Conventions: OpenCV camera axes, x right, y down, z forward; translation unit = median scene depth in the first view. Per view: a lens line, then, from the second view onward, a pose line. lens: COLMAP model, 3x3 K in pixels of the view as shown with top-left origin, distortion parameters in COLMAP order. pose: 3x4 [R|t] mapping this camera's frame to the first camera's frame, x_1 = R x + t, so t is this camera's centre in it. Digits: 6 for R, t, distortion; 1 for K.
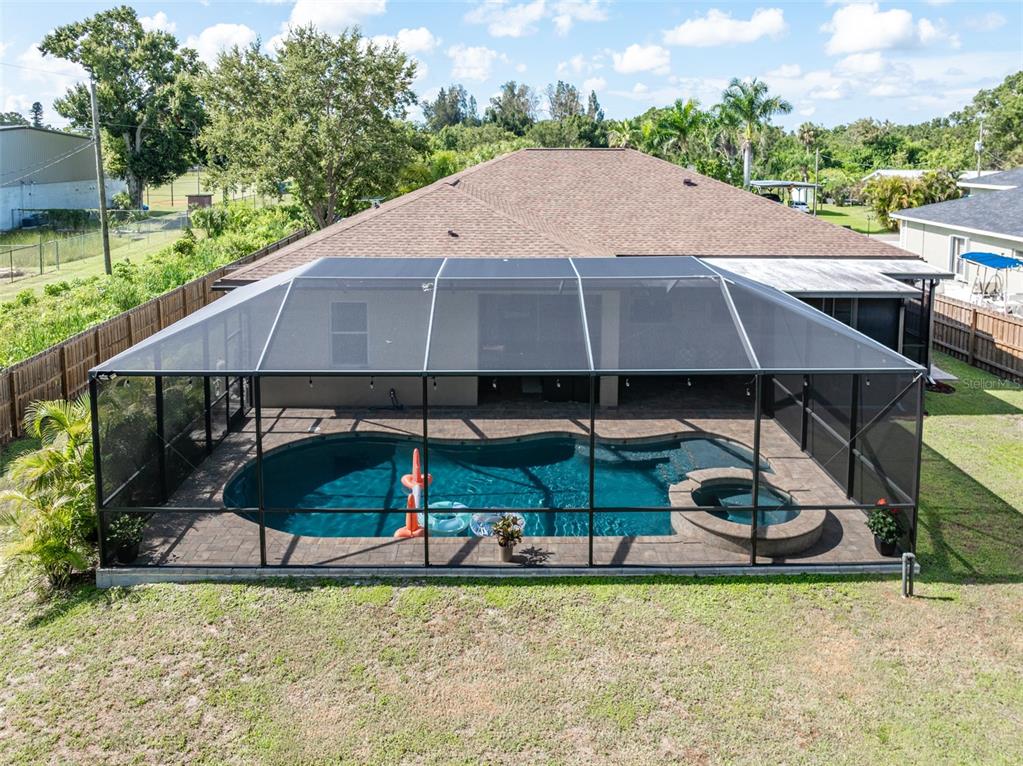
lens RADIAL K [[730.8, 0, 511.5], [0, 730.8, 383.0], [0, 0, 1]] dist [-0.033806, 0.005207]
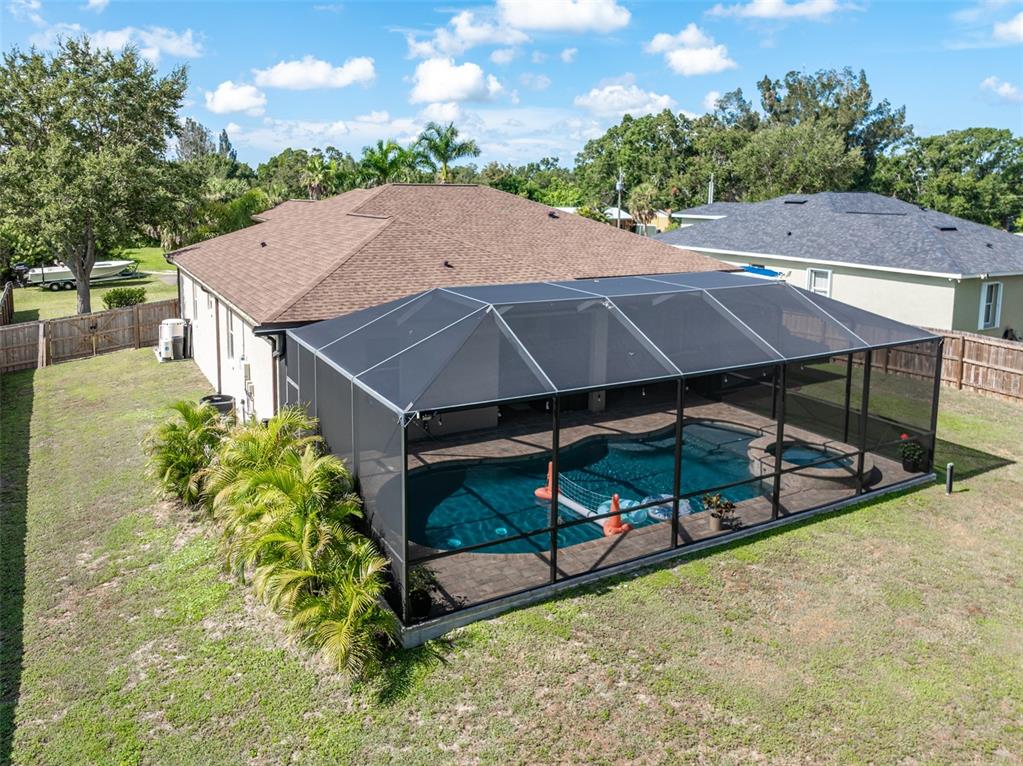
lens RADIAL K [[753.9, 0, 511.5], [0, 753.9, 383.0], [0, 0, 1]] dist [-0.033485, 0.007452]
pose [[0.877854, -0.112900, 0.465431, -0.719150], [0.141452, 0.989584, -0.026750, 0.001964], [-0.457563, 0.089319, 0.884680, 0.077012]]
